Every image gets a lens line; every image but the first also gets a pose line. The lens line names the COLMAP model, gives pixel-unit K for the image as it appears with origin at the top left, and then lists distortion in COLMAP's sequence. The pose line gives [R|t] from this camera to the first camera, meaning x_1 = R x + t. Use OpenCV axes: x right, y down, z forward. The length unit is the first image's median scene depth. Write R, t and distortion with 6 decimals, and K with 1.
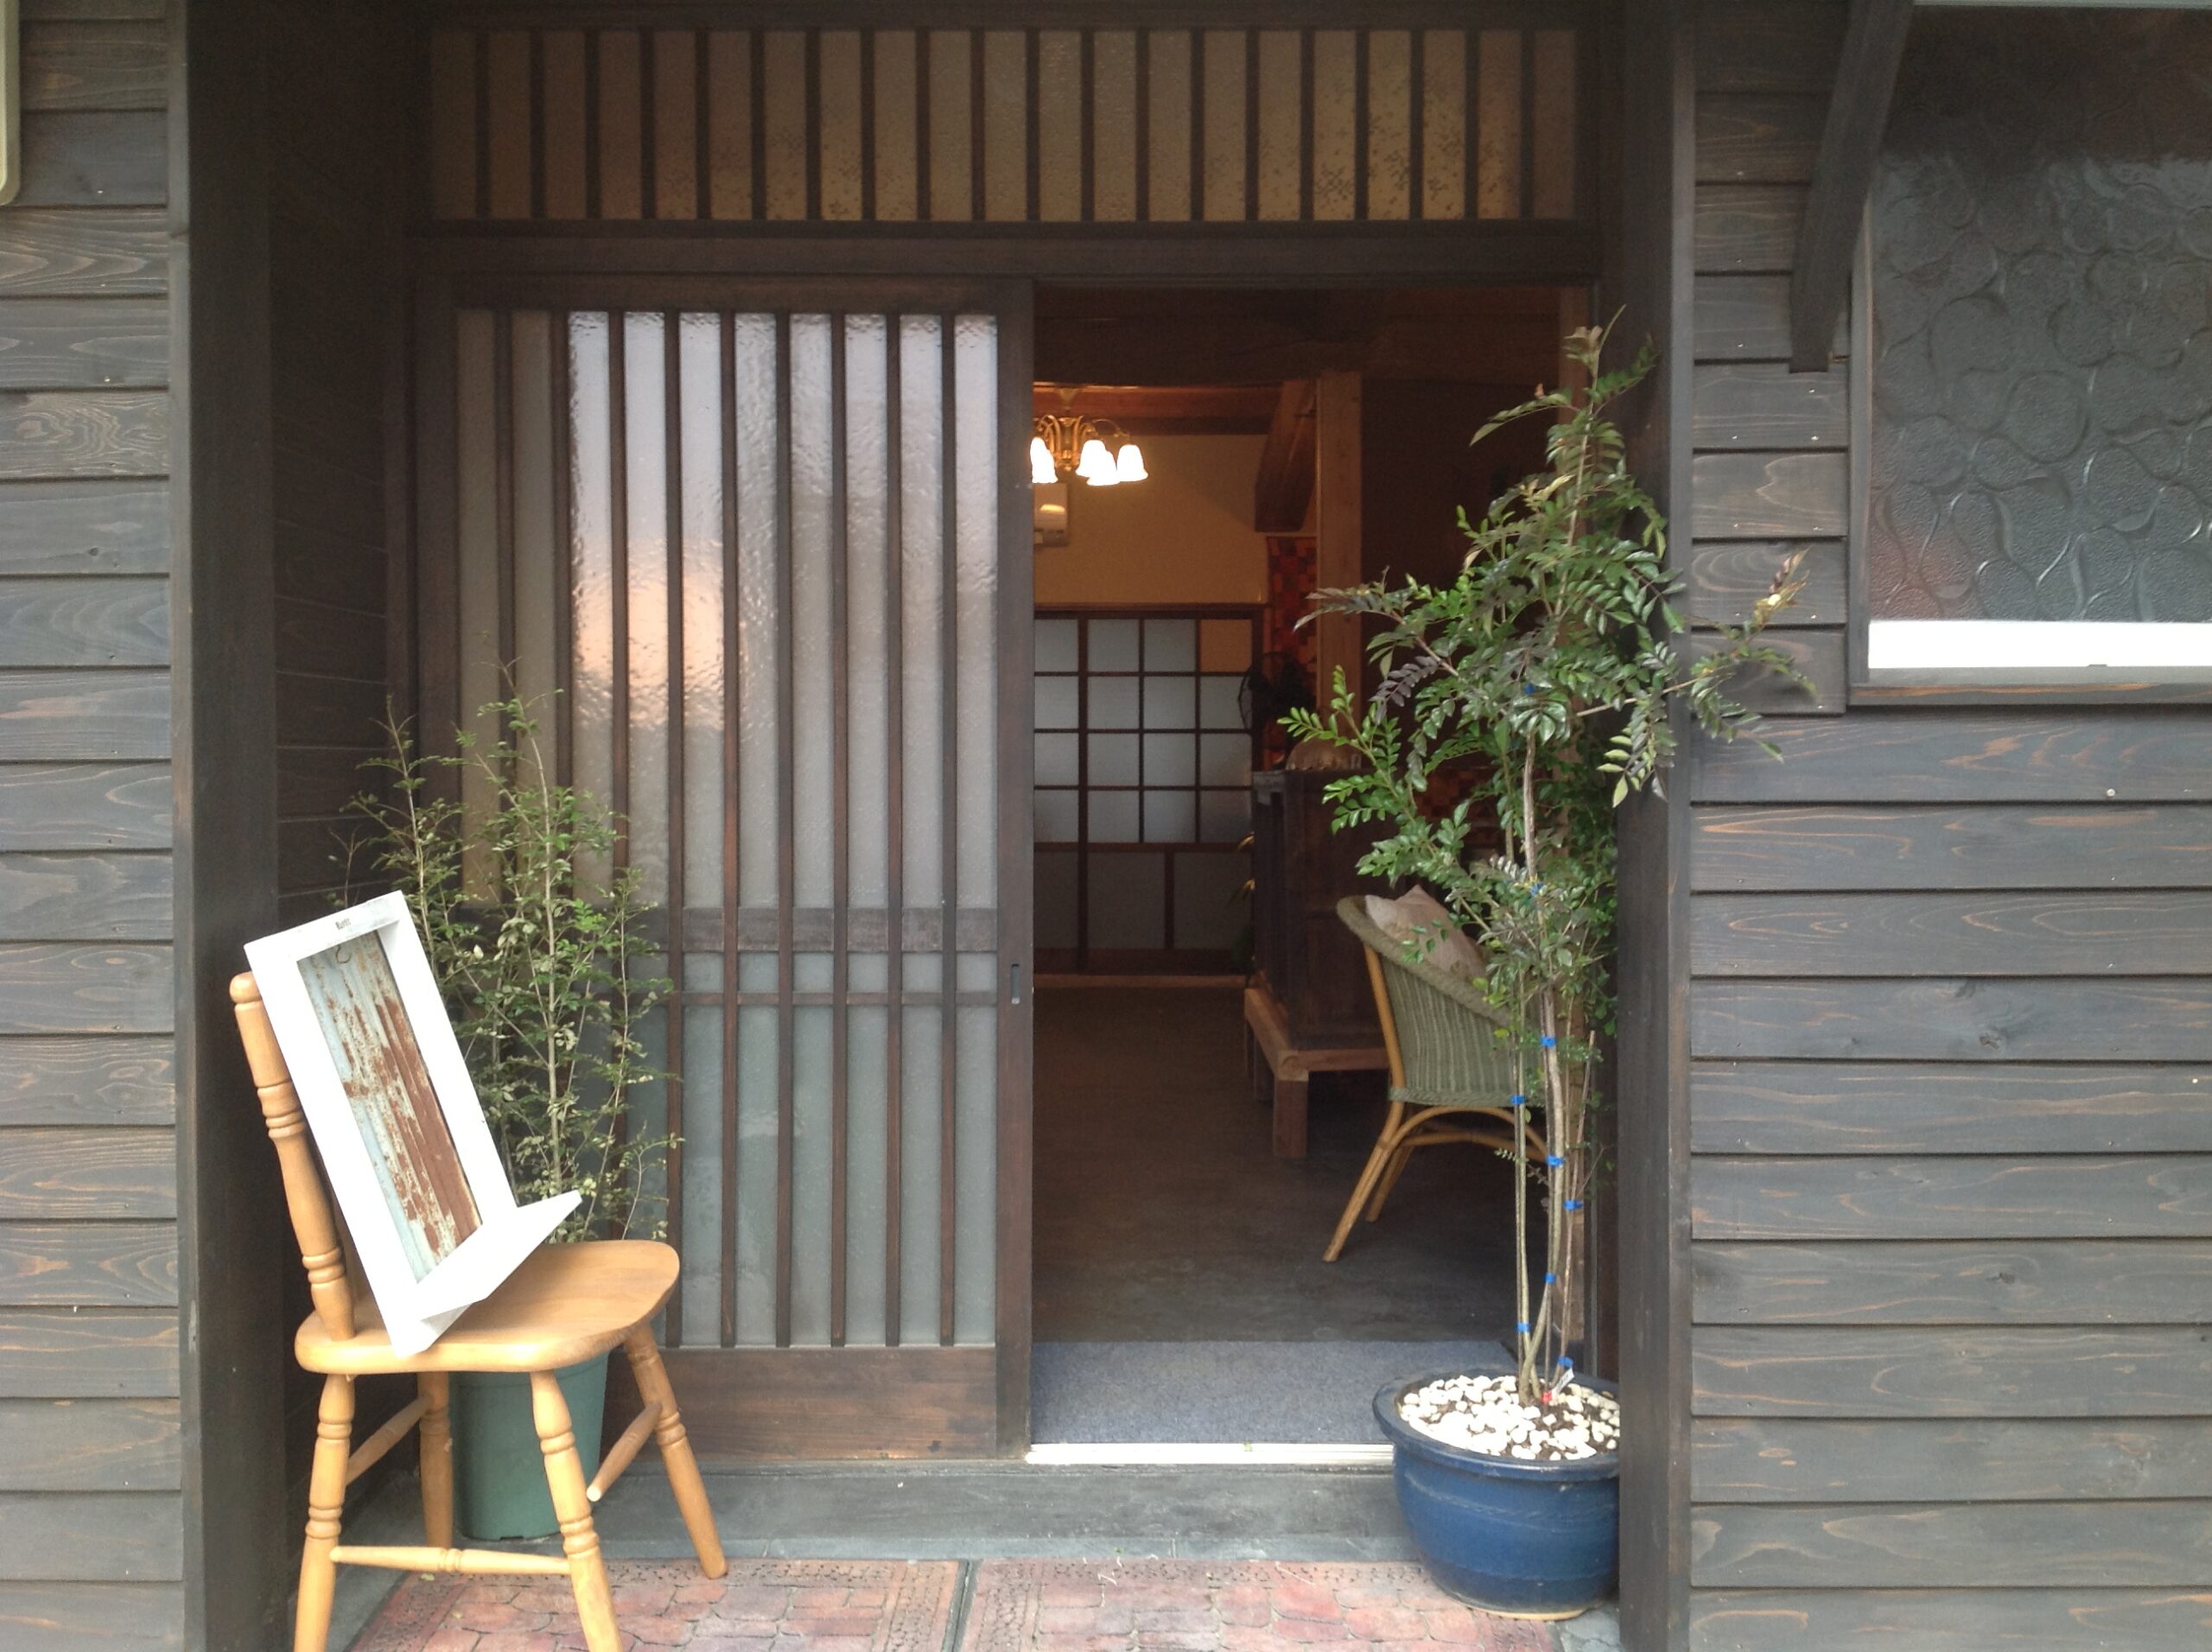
lens RADIAL K [[2248.3, 0, 1106.0], [0, 2248.3, 826.0], [0, 0, 1]] dist [0.163072, -0.003710]
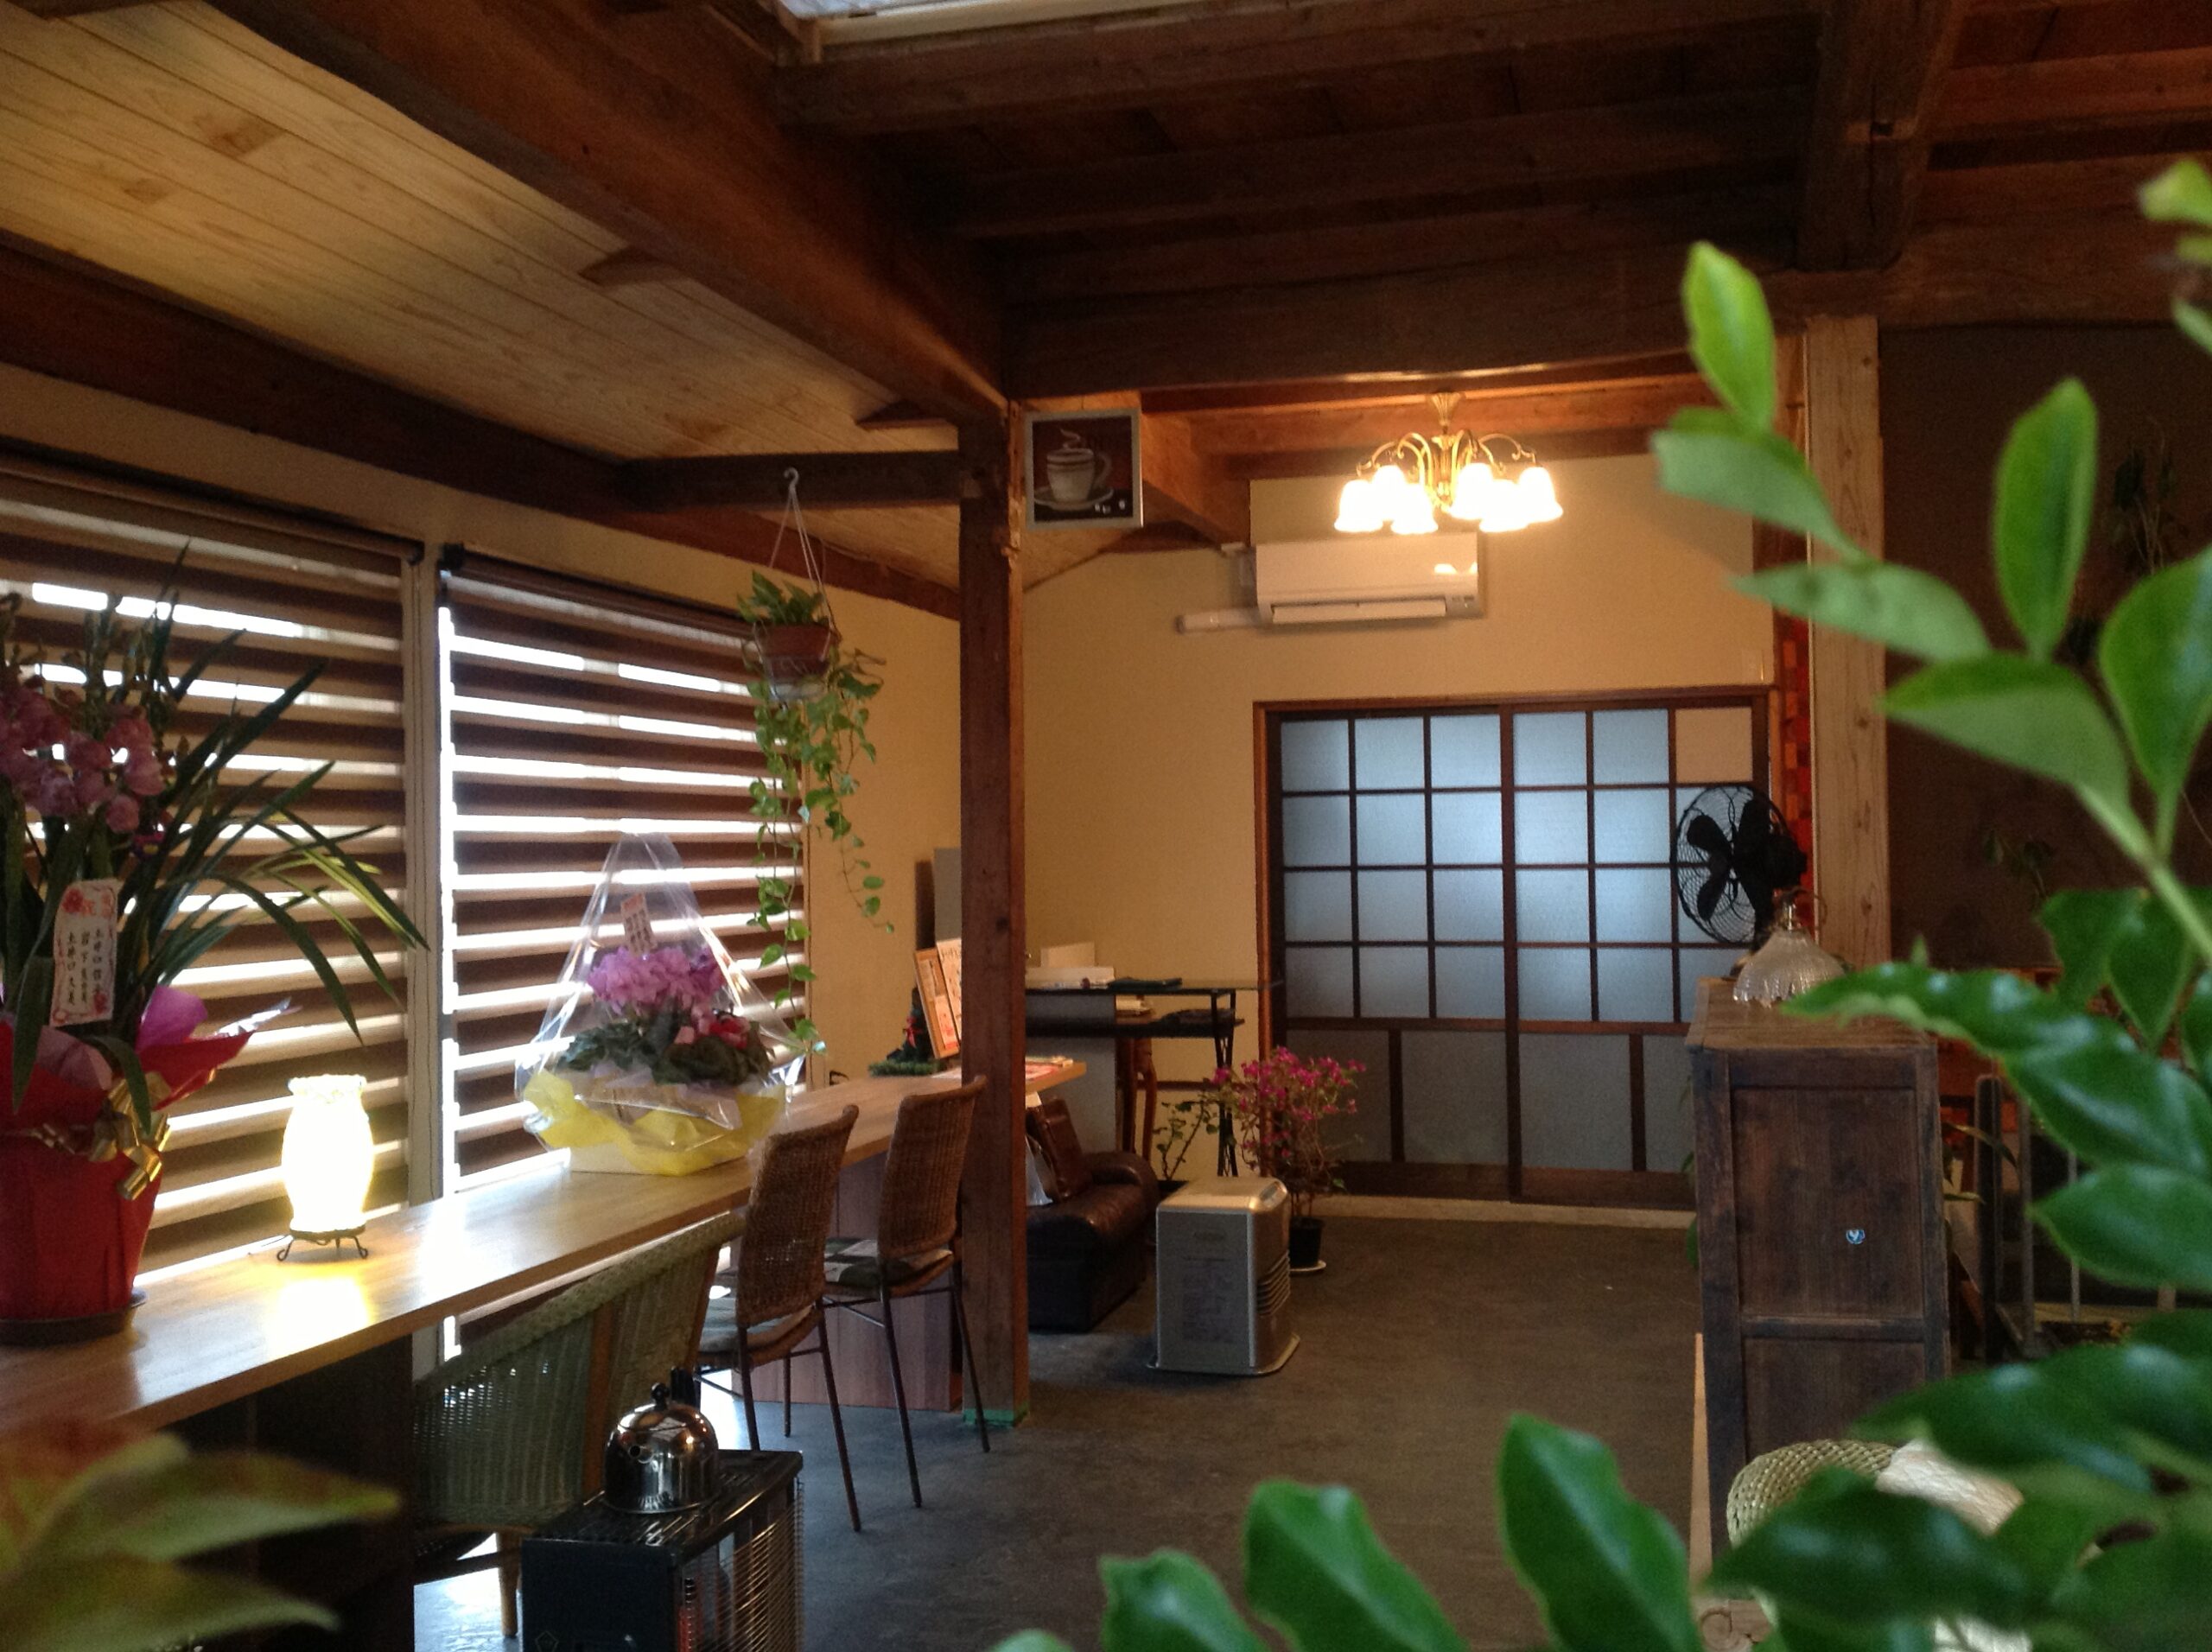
lens RADIAL K [[2248.3, 0, 1106.0], [0, 2248.3, 826.0], [0, 0, 1]] dist [0.163072, -0.003710]
pose [[0.968430, -0.017934, -0.248639, 0.045850], [0.009865, 0.999385, -0.033658, -0.032163], [0.249090, 0.030143, 0.968011, 0.255301]]
